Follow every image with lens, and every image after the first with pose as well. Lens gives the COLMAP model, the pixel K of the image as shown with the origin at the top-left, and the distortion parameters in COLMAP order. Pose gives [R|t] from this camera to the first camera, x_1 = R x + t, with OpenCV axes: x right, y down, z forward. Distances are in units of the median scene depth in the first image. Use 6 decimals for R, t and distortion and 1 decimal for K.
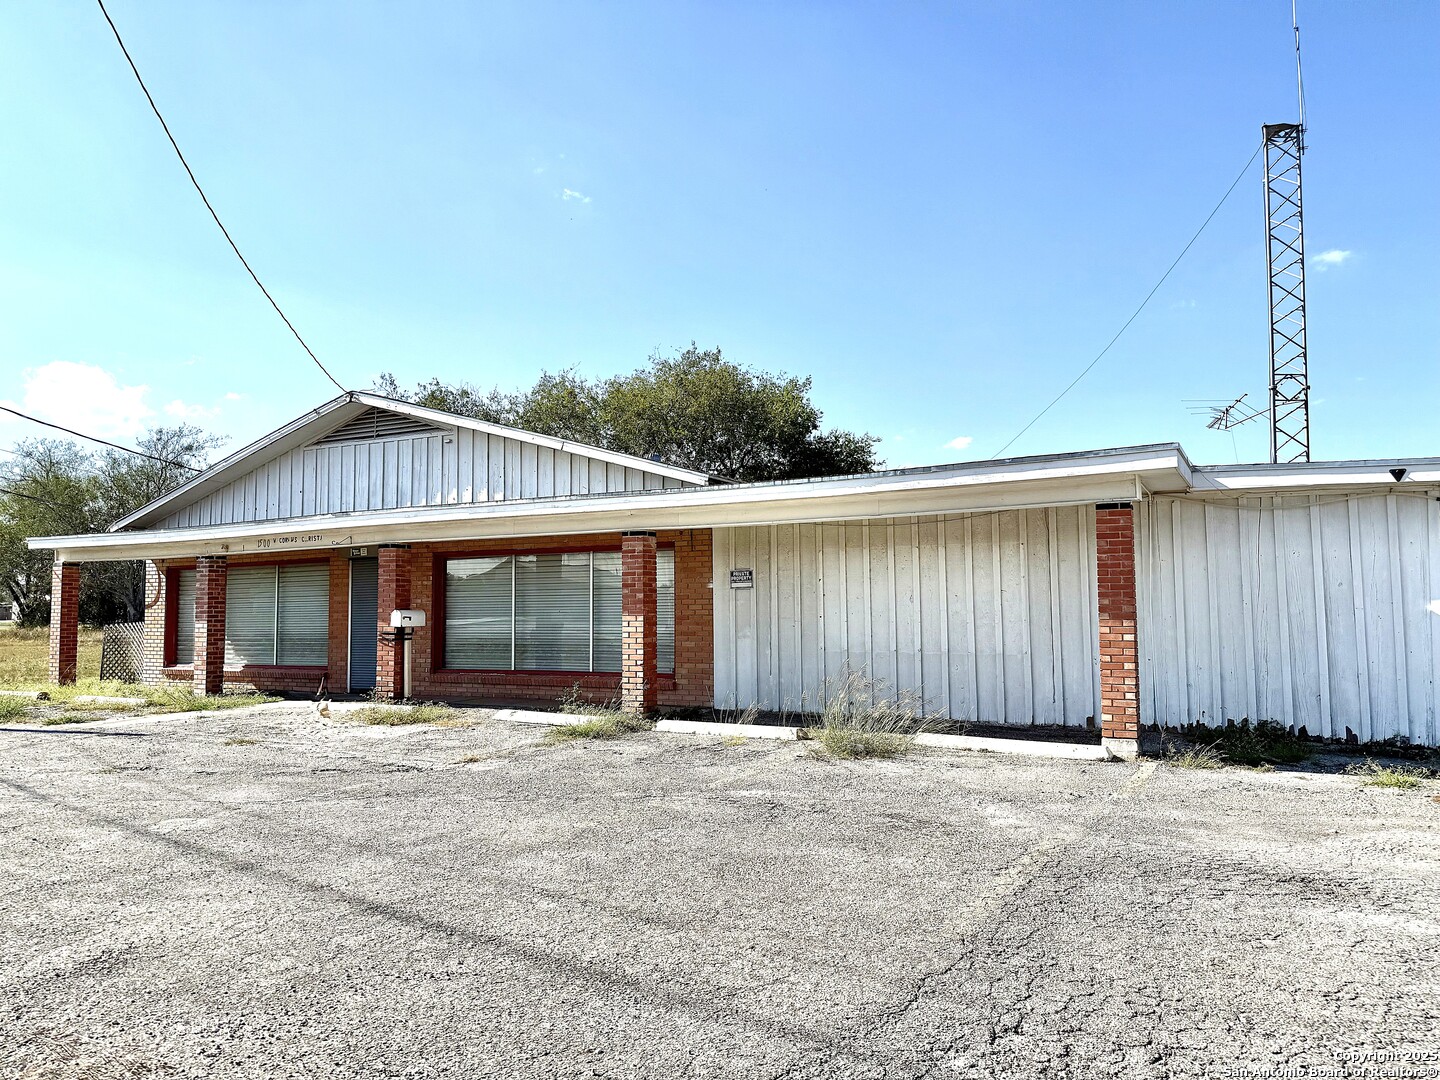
lens RADIAL K [[1009.7, 0, 720.0], [0, 1009.7, 540.0], [0, 0, 1]] dist [0.106598, -0.172581]
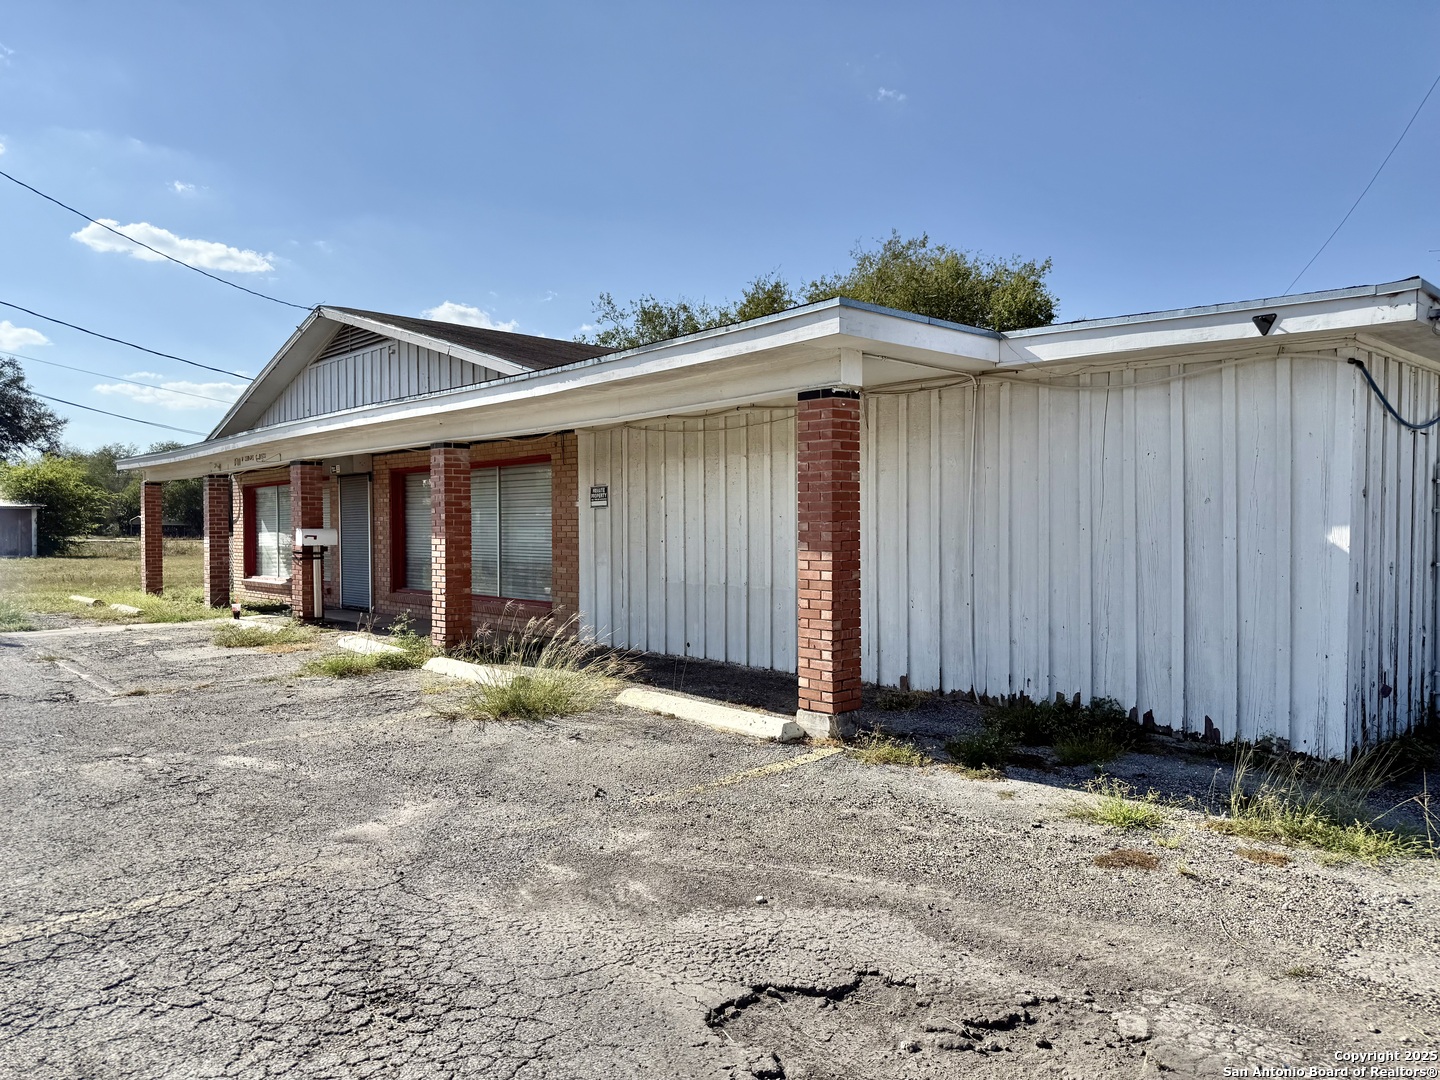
lens RADIAL K [[998.2, 0, 720.0], [0, 998.2, 540.0], [0, 0, 1]] dist [0.164891, -0.397056]
pose [[0.944562, 0.009731, -0.328188, 0.439796], [0.017803, 0.996572, 0.080789, 0.008916], [0.327849, -0.082153, 0.941151, 0.242931]]
